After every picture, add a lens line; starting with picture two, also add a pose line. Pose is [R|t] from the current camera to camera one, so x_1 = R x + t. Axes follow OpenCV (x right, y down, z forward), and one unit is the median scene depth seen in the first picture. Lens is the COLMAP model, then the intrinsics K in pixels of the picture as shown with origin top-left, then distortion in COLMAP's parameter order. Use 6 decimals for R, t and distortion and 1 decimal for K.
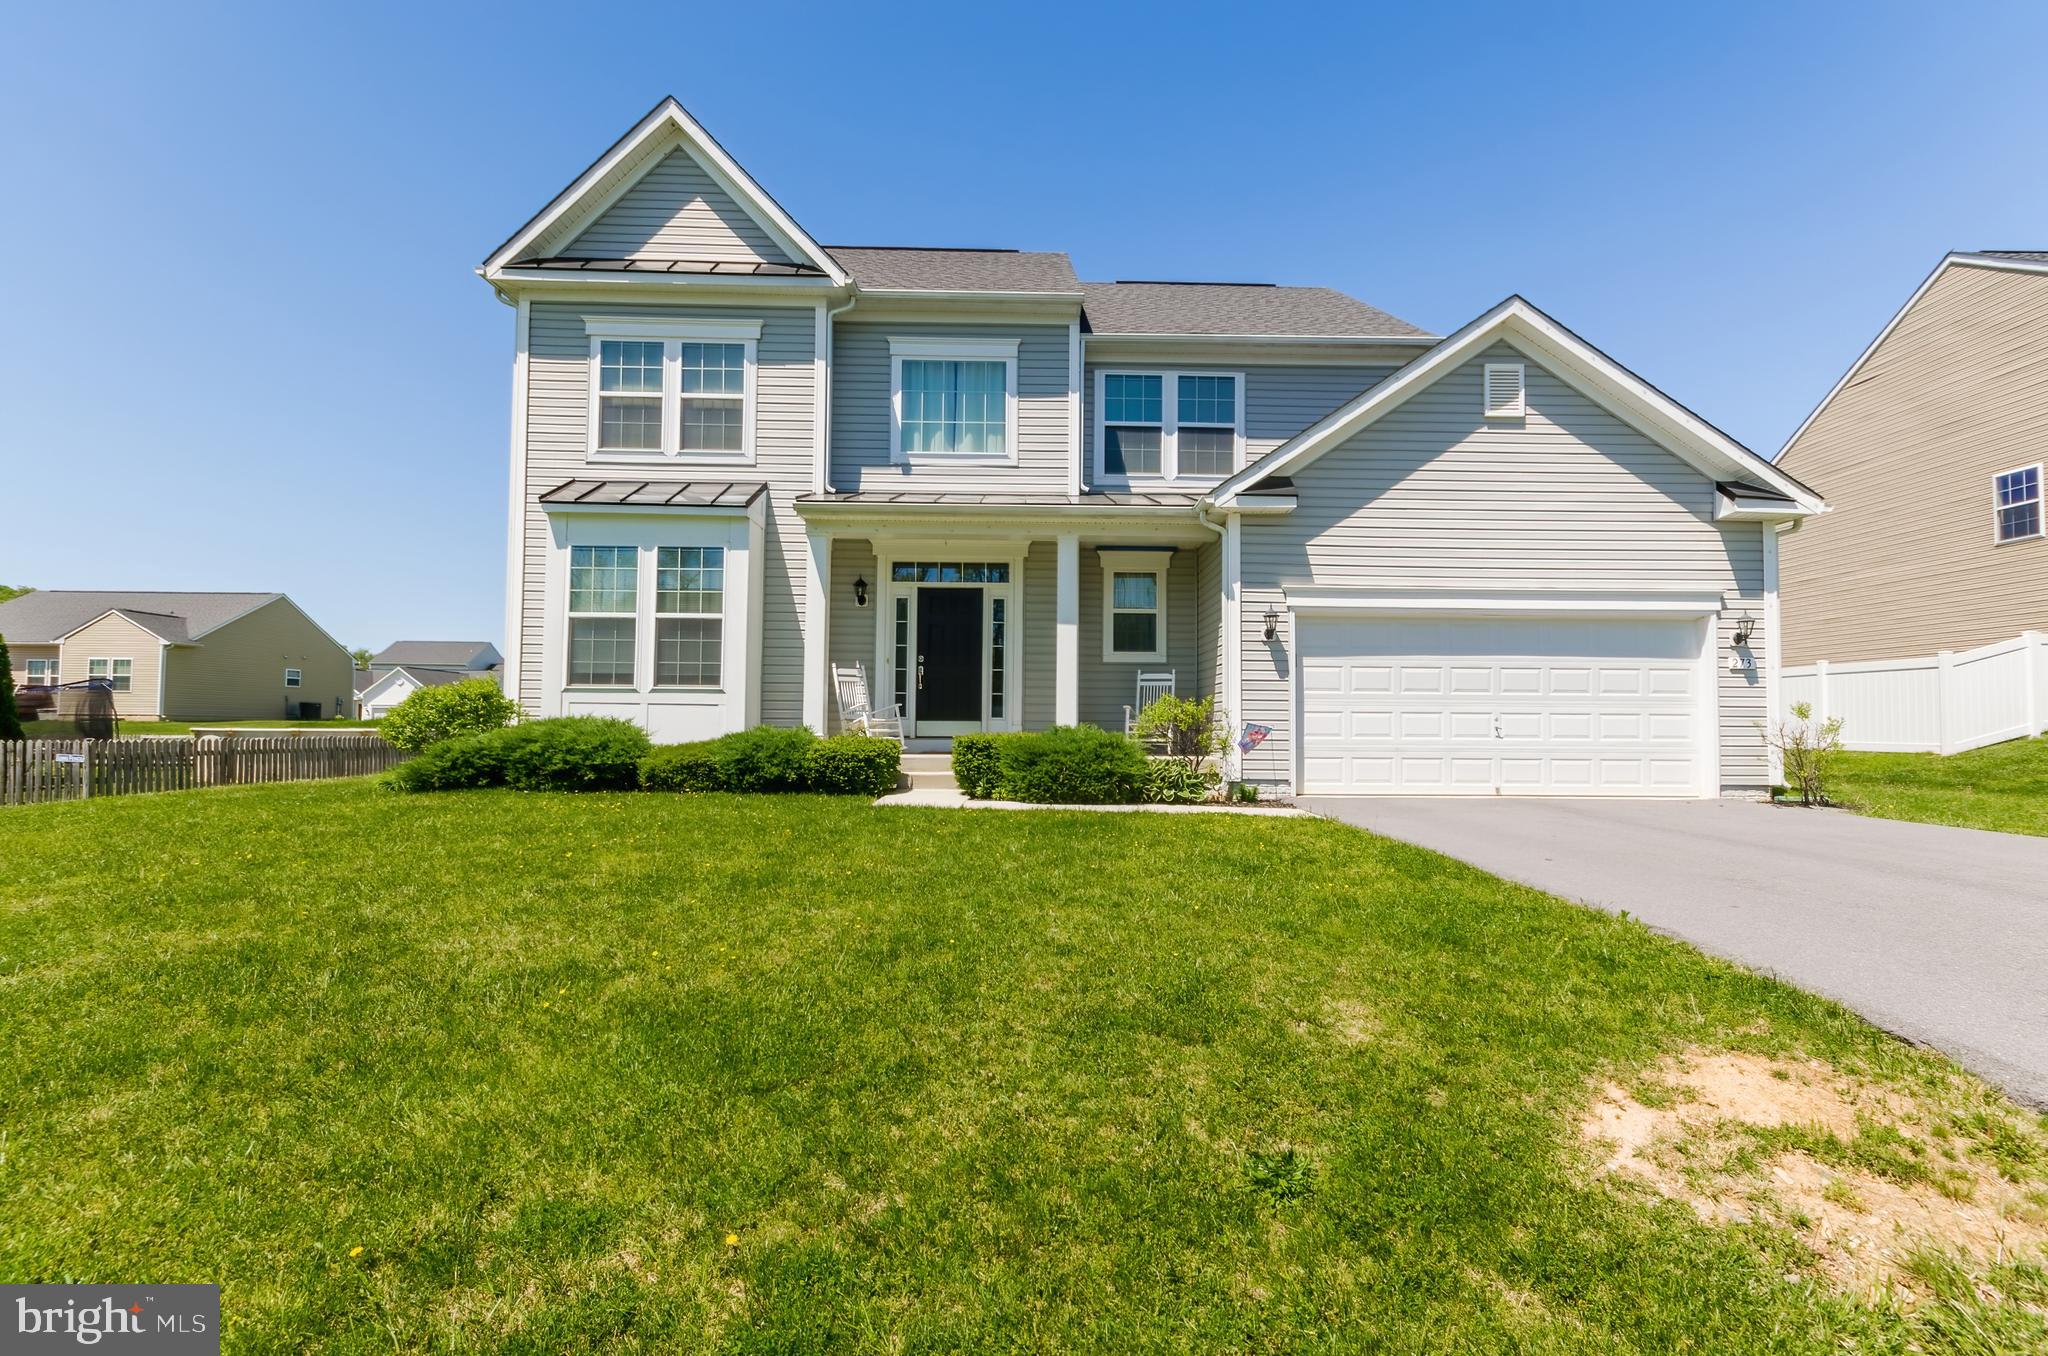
lens RADIAL K [[899.0, 0, 1039.8], [0, 899.0, 687.5], [0, 0, 1]] dist [0.005612, 0.000407]
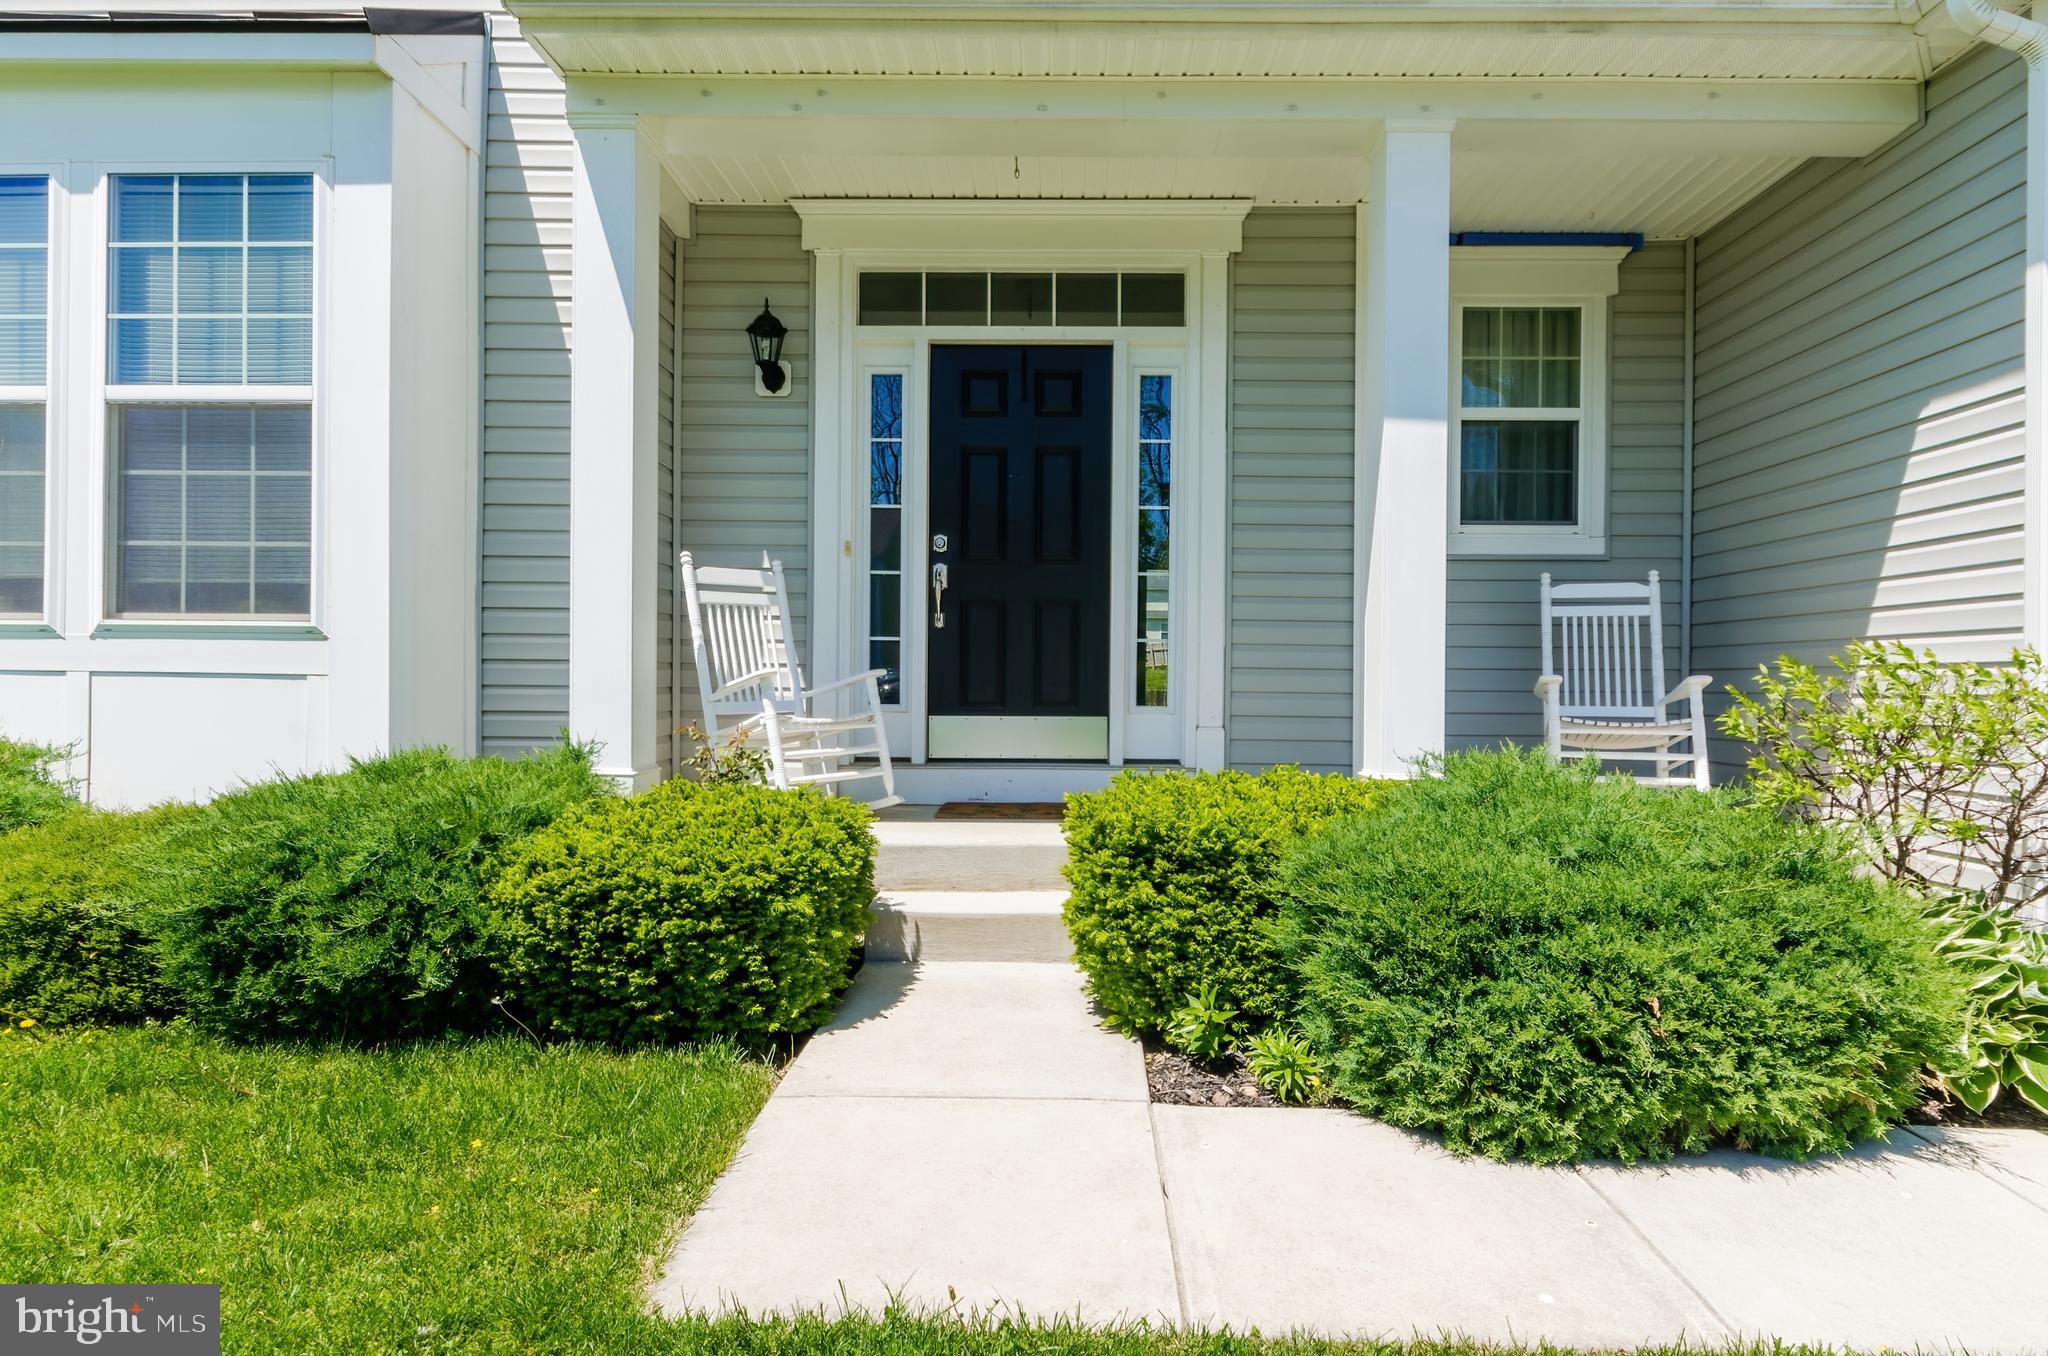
lens RADIAL K [[1113.5, 0, 1051.1], [0, 1113.5, 682.9], [0, 0, 1]] dist [0.003410, -0.000202]
pose [[0.999712, -0.000145, -0.023987, -0.082504], [0.001206, 0.999021, 0.044231, 0.004437], [0.023957, -0.044247, 0.998733, 0.592120]]
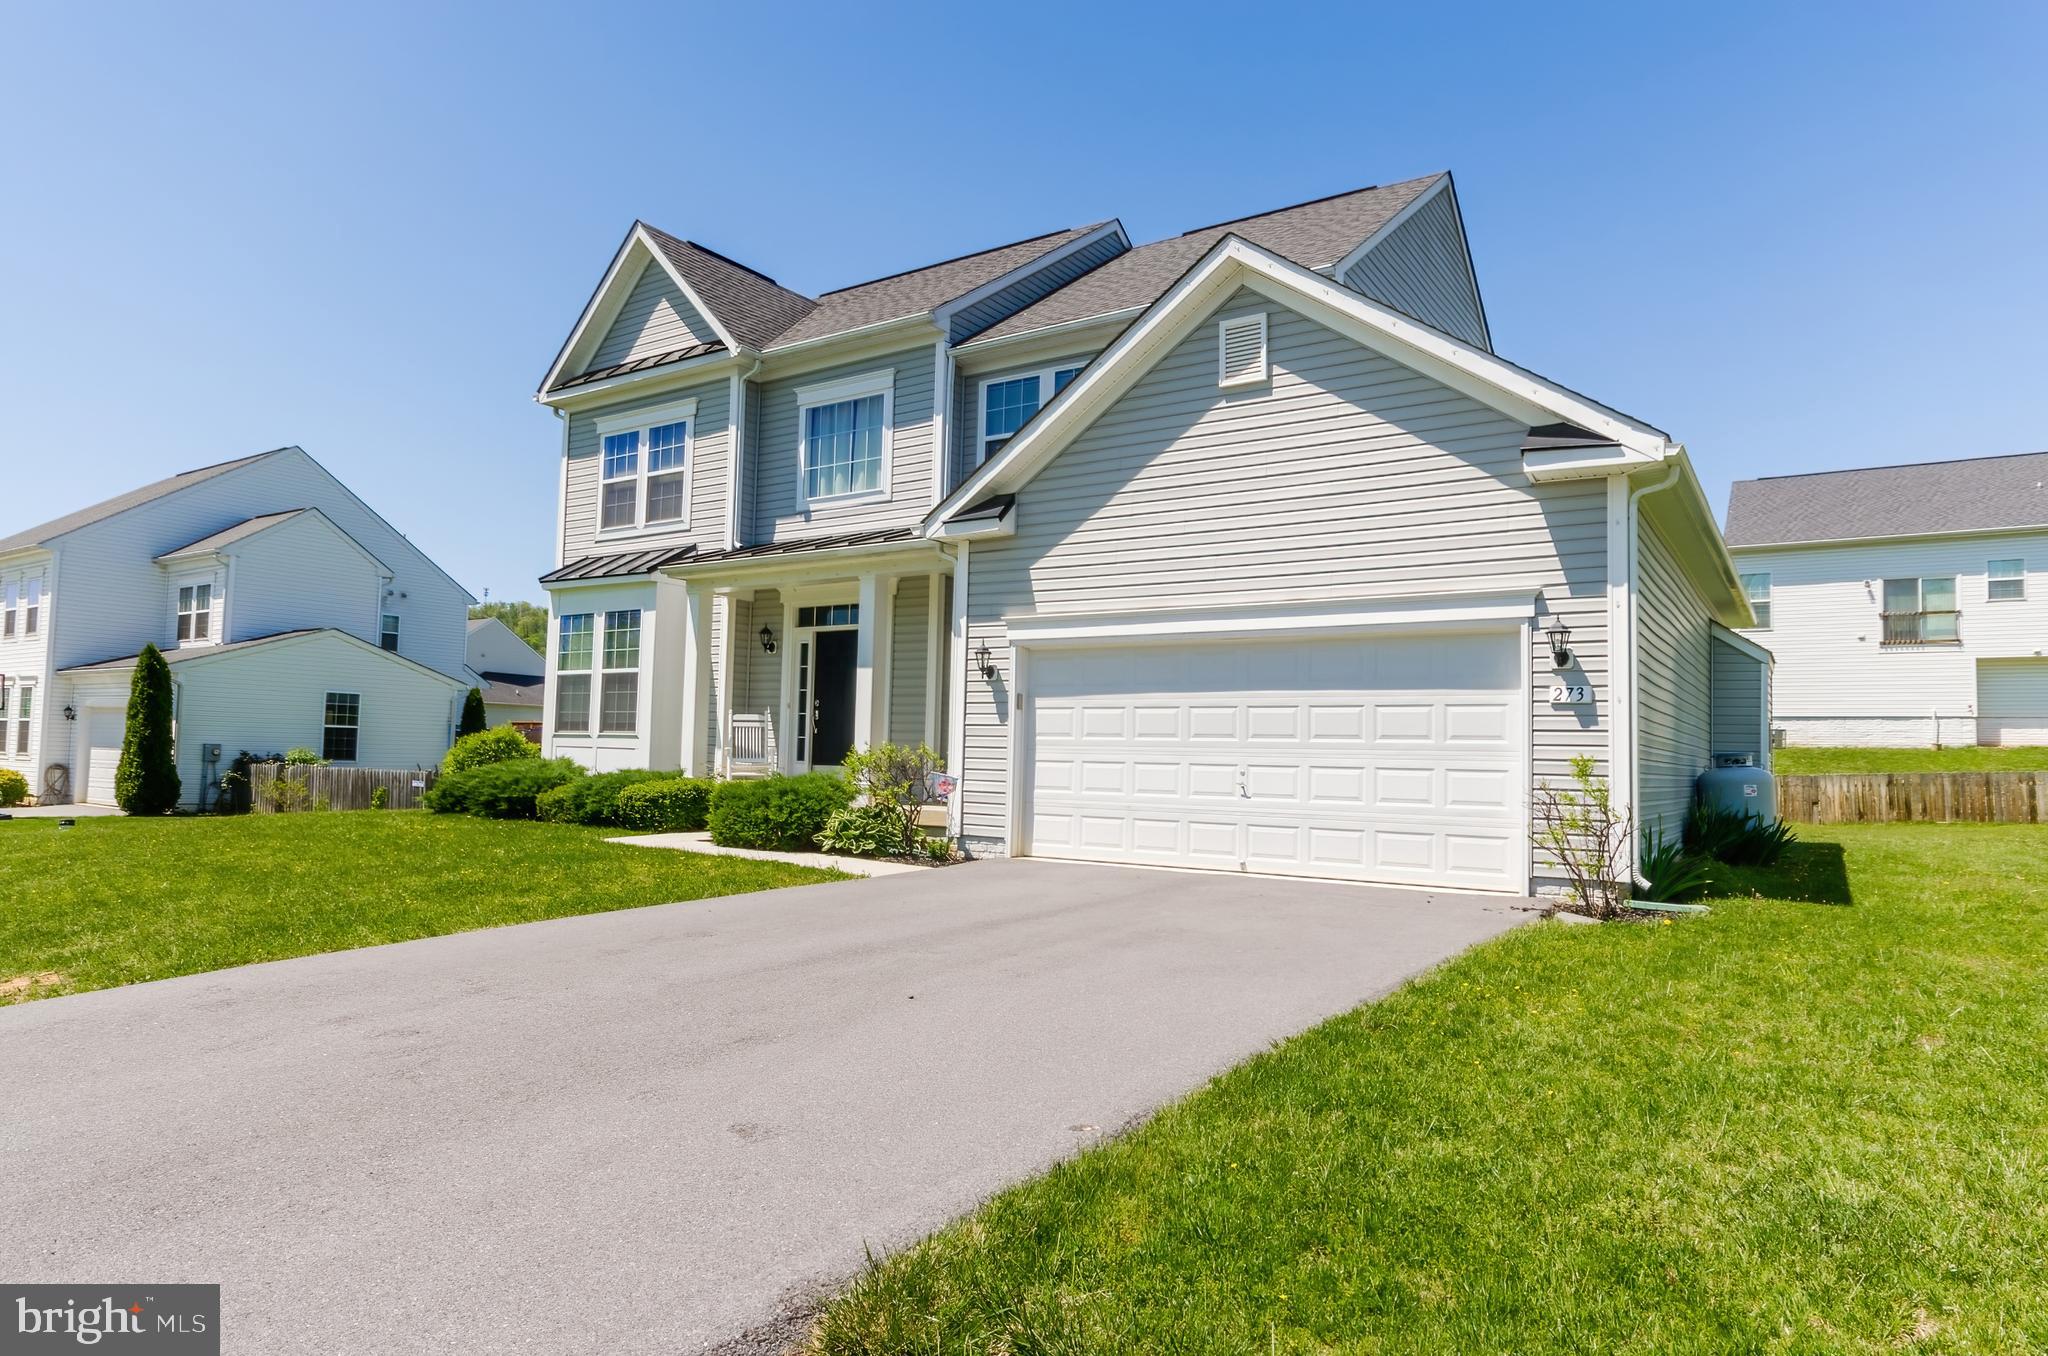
lens RADIAL K [[1178.2, 0, 1024.0], [0, 1178.2, 678.0], [0, 0, 1]] dist [0.003549, 0.000920]
pose [[0.822934, -0.028572, -0.567418, 0.857123], [0.009965, 0.999307, -0.035867, -0.010934], [0.568049, 0.023862, 0.822648, 0.055021]]
